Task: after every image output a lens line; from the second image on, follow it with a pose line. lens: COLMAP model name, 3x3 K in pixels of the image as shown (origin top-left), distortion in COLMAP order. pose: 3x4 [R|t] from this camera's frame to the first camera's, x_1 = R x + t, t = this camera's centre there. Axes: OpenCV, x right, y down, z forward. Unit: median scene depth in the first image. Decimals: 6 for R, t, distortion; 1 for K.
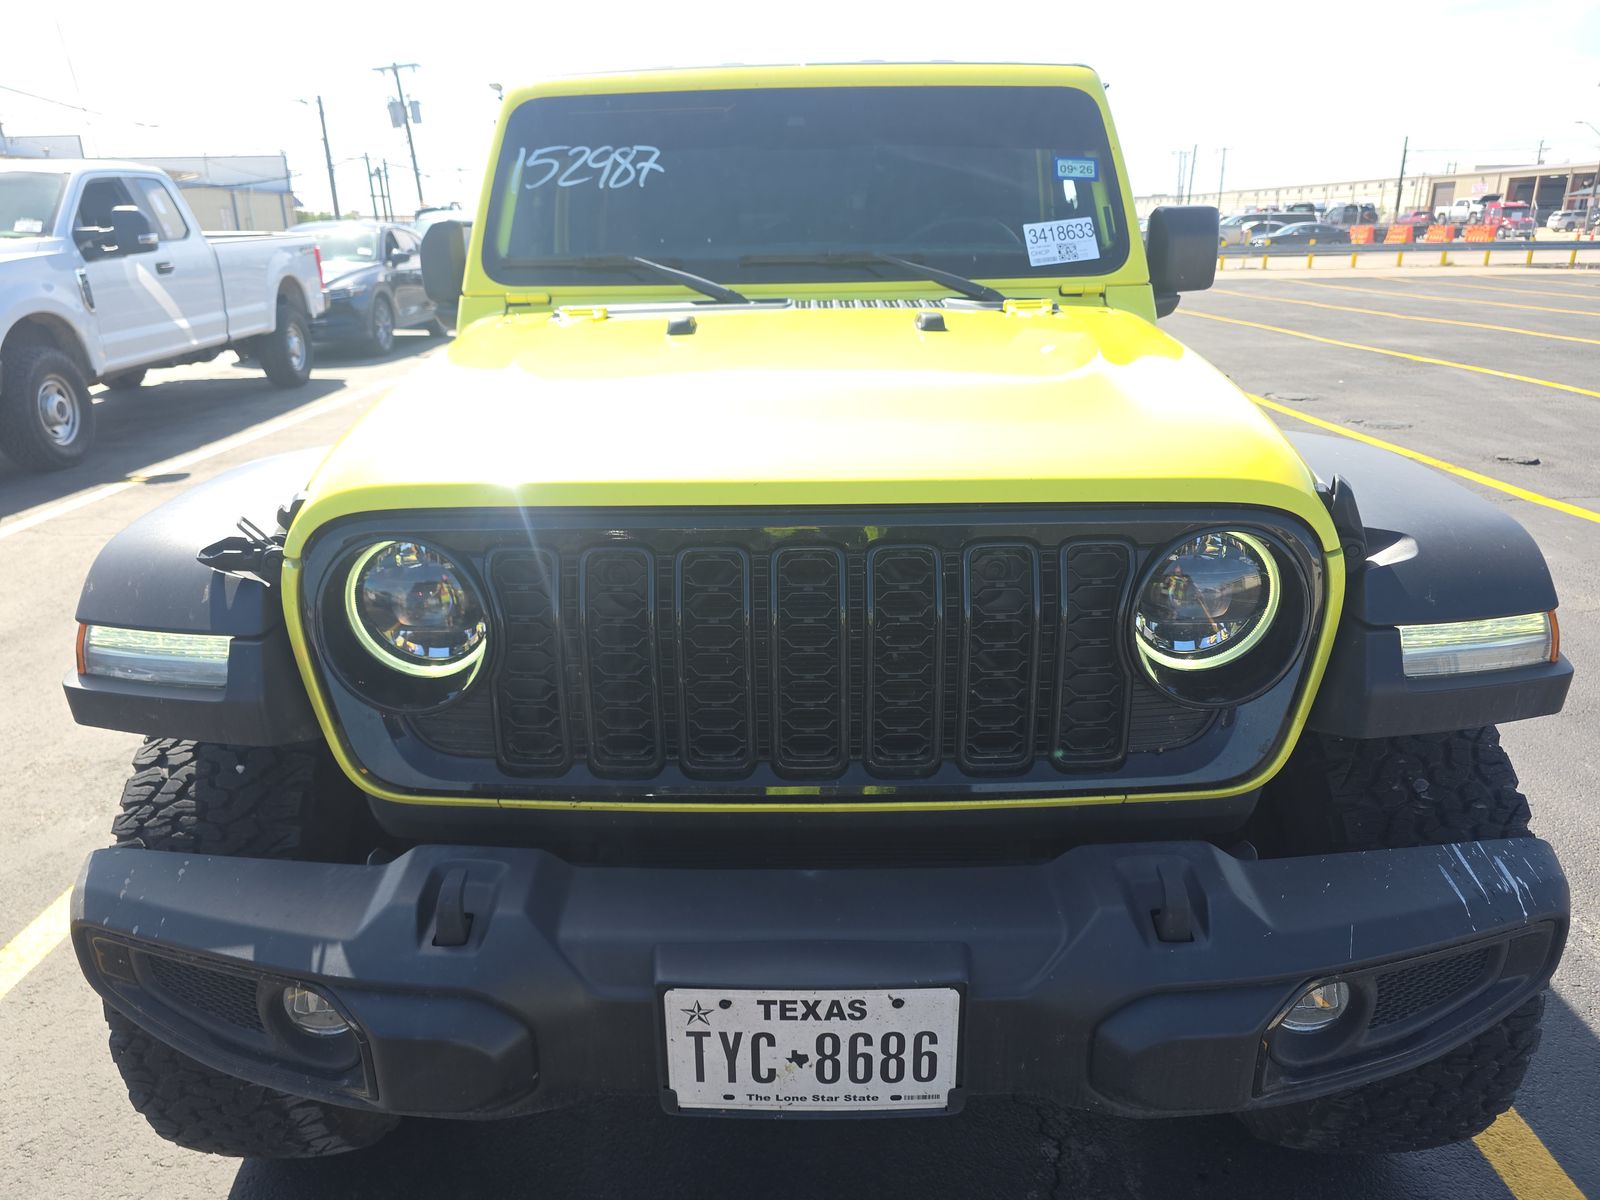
lens RADIAL K [[1085.6, 0, 772.0], [0, 1085.6, 598.7], [0, 0, 1]] dist [0.039061, -0.002525]
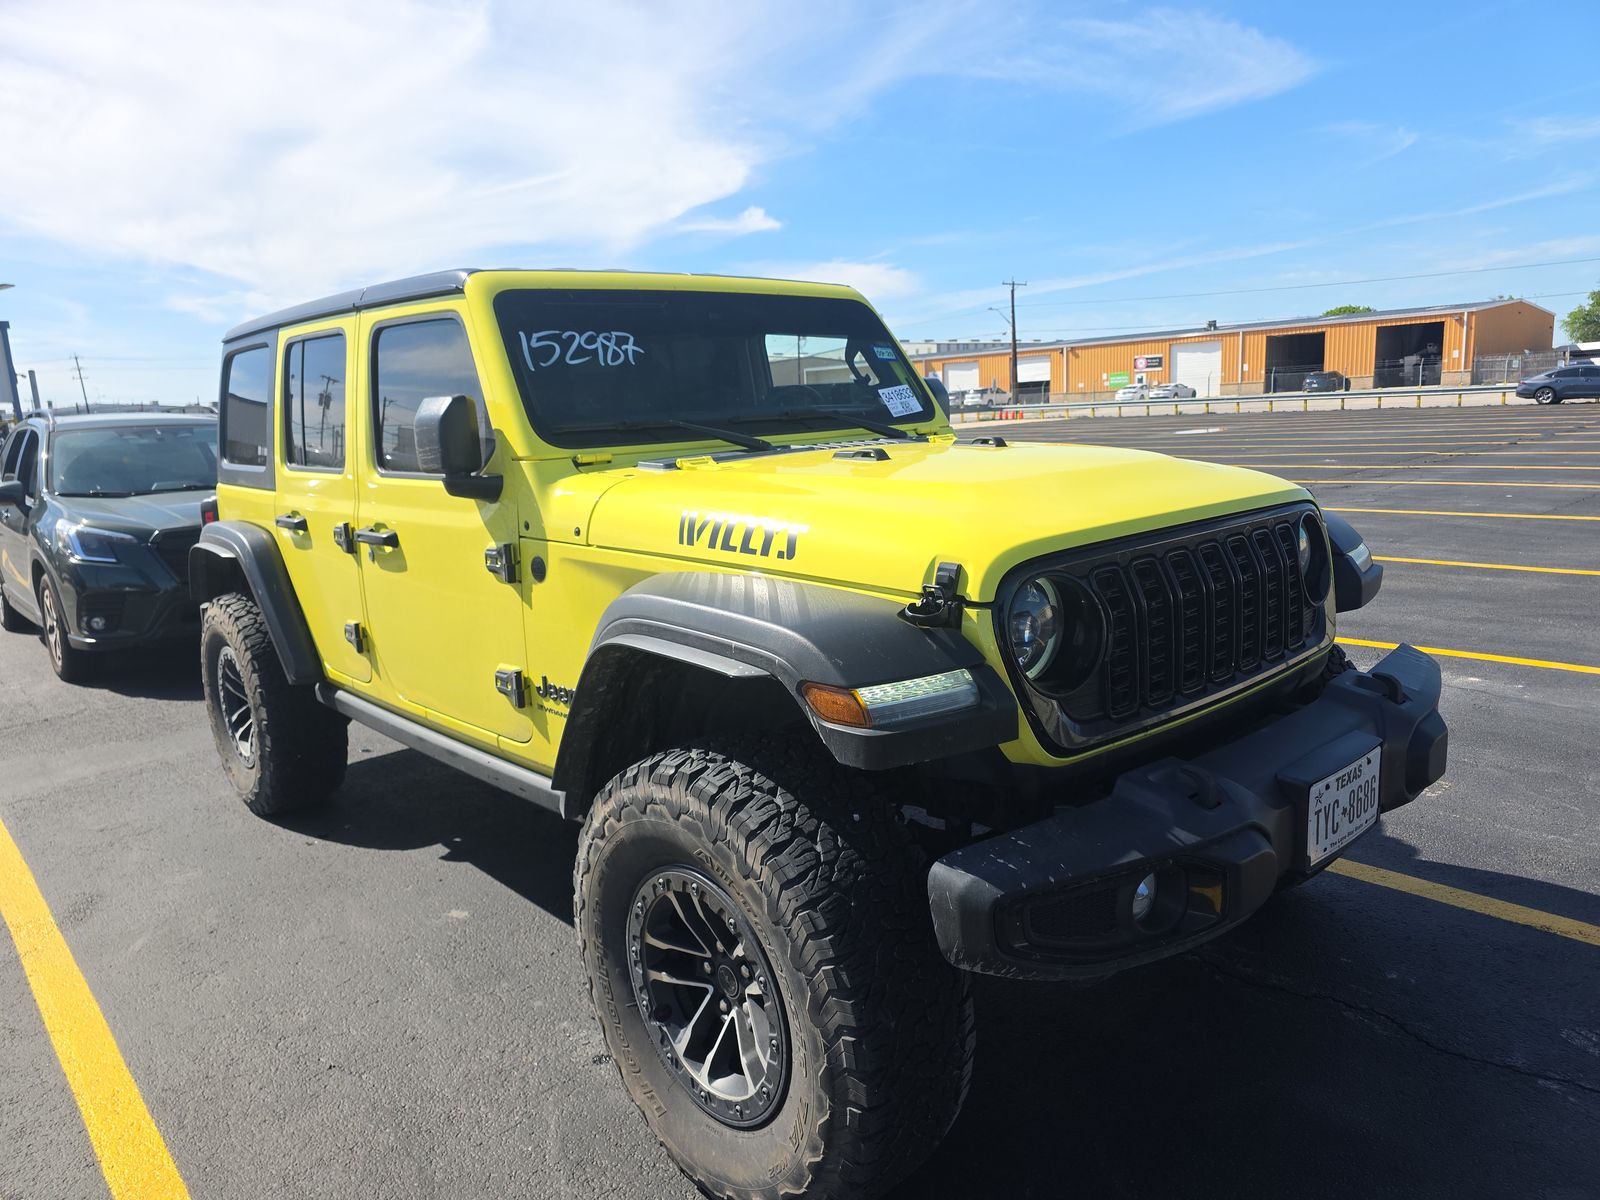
lens RADIAL K [[1085.6, 0, 772.0], [0, 1085.6, 598.7], [0, 0, 1]] dist [0.039061, -0.002525]
pose [[0.737860, -0.139990, 0.660276, -0.818468], [0.251713, 0.964754, -0.076745, -0.003416], [-0.626261, 0.222827, 0.747091, 0.079871]]
